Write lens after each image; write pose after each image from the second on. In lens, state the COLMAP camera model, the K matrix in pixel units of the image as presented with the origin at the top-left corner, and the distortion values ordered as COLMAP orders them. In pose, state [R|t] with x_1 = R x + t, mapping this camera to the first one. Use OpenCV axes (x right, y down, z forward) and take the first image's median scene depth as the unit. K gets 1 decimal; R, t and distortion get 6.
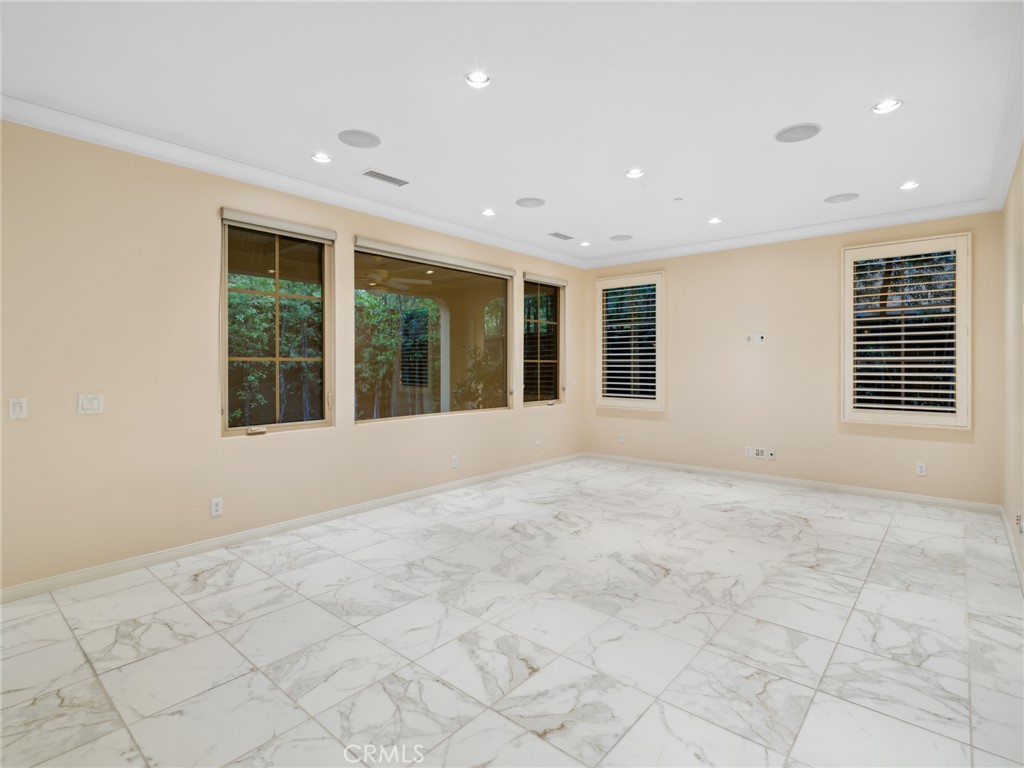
lens RADIAL K [[512.2, 0, 517.1], [0, 512.2, 375.1], [0, 0, 1]] dist [0.001703, -0.001783]
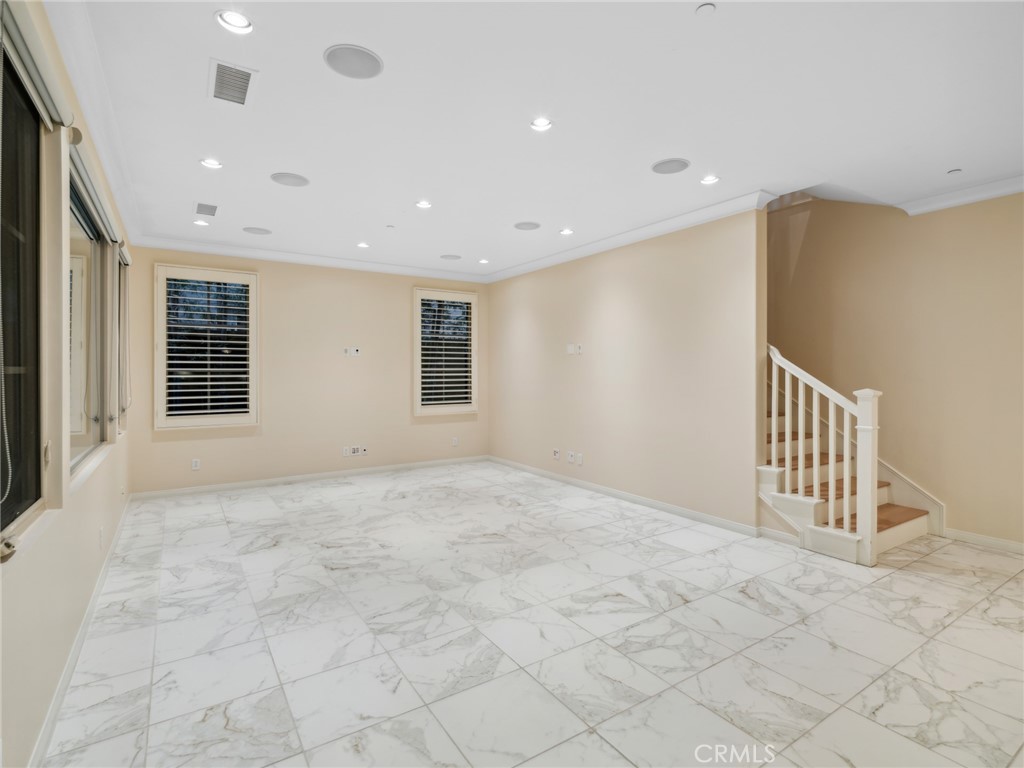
lens RADIAL K [[512.2, 0, 517.1], [0, 512.2, 375.1], [0, 0, 1]] dist [0.001703, -0.001783]
pose [[0.273238, -0.007931, 0.961914, -0.915285], [0.021920, 0.999758, 0.002016, -0.020725], [-0.961697, 0.020534, 0.273345, 0.579985]]
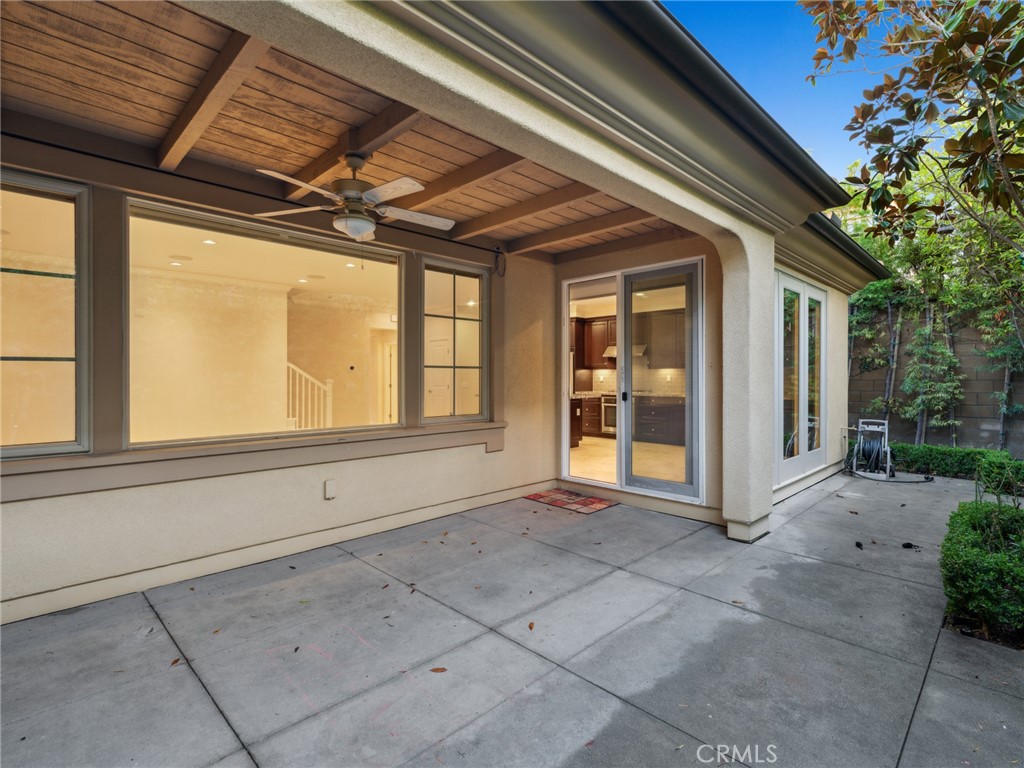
lens RADIAL K [[507.7, 0, 516.6], [0, 507.7, 379.5], [0, 0, 1]] dist [-0.002405, -0.001759]
pose [[-0.997305, -0.000825, 0.073367, -0.885272], [0.000968, 0.999702, 0.024398, -0.035832], [-0.073365, 0.024403, -0.997007, 2.788266]]
